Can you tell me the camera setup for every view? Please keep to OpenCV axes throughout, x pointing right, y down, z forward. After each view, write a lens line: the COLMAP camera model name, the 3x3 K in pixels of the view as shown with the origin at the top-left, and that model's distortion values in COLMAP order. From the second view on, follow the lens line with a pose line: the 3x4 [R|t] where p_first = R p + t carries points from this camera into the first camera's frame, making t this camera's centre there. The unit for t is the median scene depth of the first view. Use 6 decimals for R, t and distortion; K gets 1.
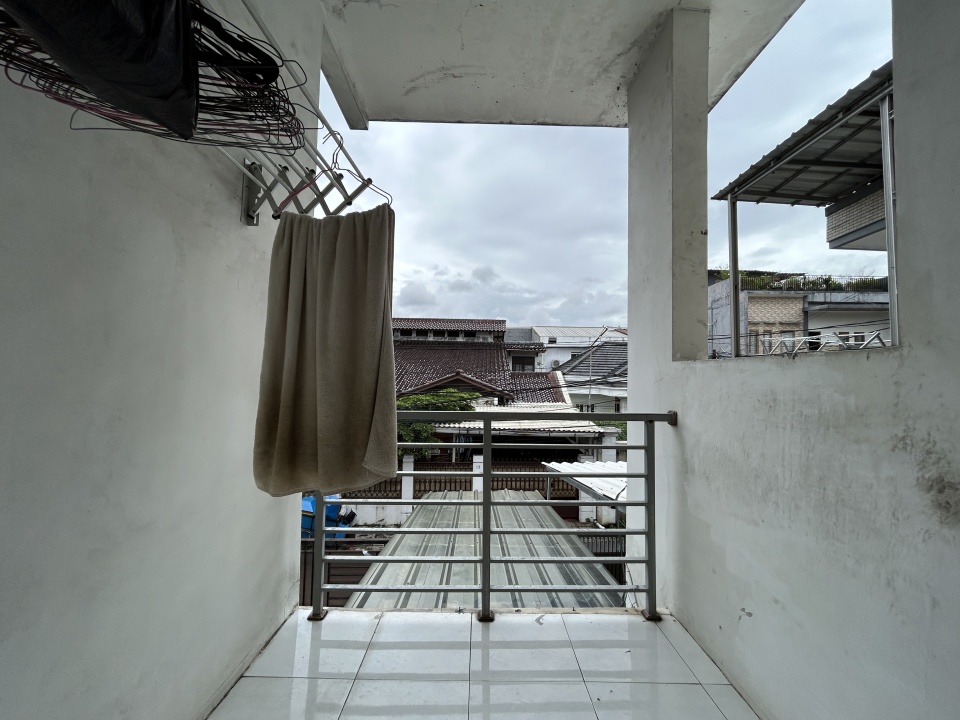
lens RADIAL K [[387.1, 0, 482.8], [0, 387.1, 359.2], [0, 0, 1]] dist [-0.001772, 0.000304]
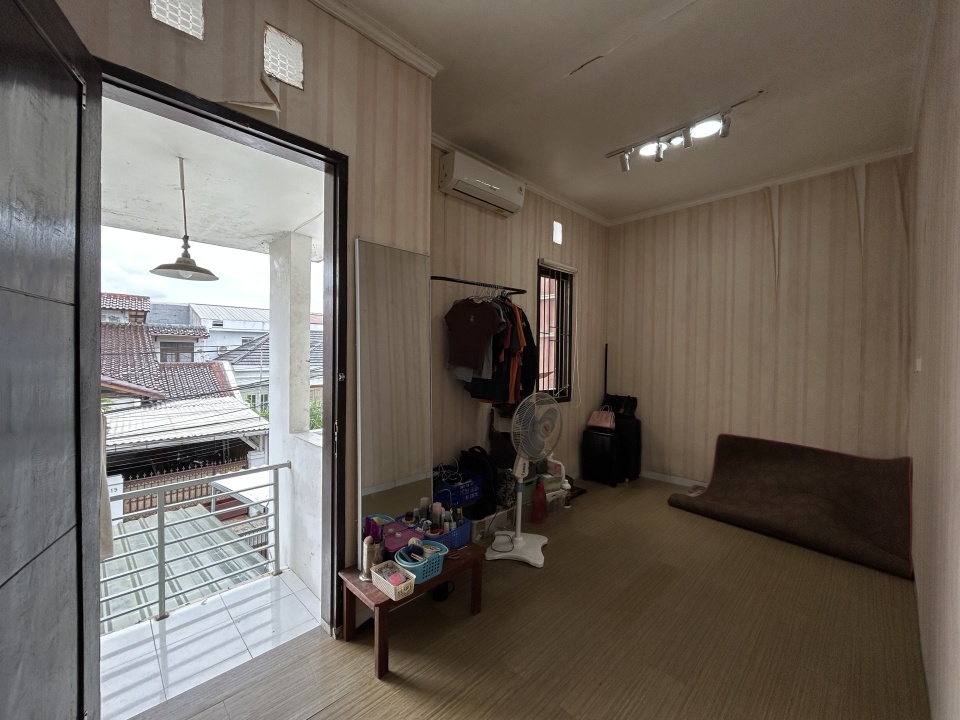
lens RADIAL K [[387.1, 0, 479.5], [0, 387.1, 357.0], [0, 0, 1]] dist [-0.001772, 0.000304]
pose [[0.718013, -0.021883, 0.695686, -0.075907], [-0.022032, 0.998290, 0.054141, -0.271755], [-0.695681, -0.054201, 0.716303, -0.526796]]
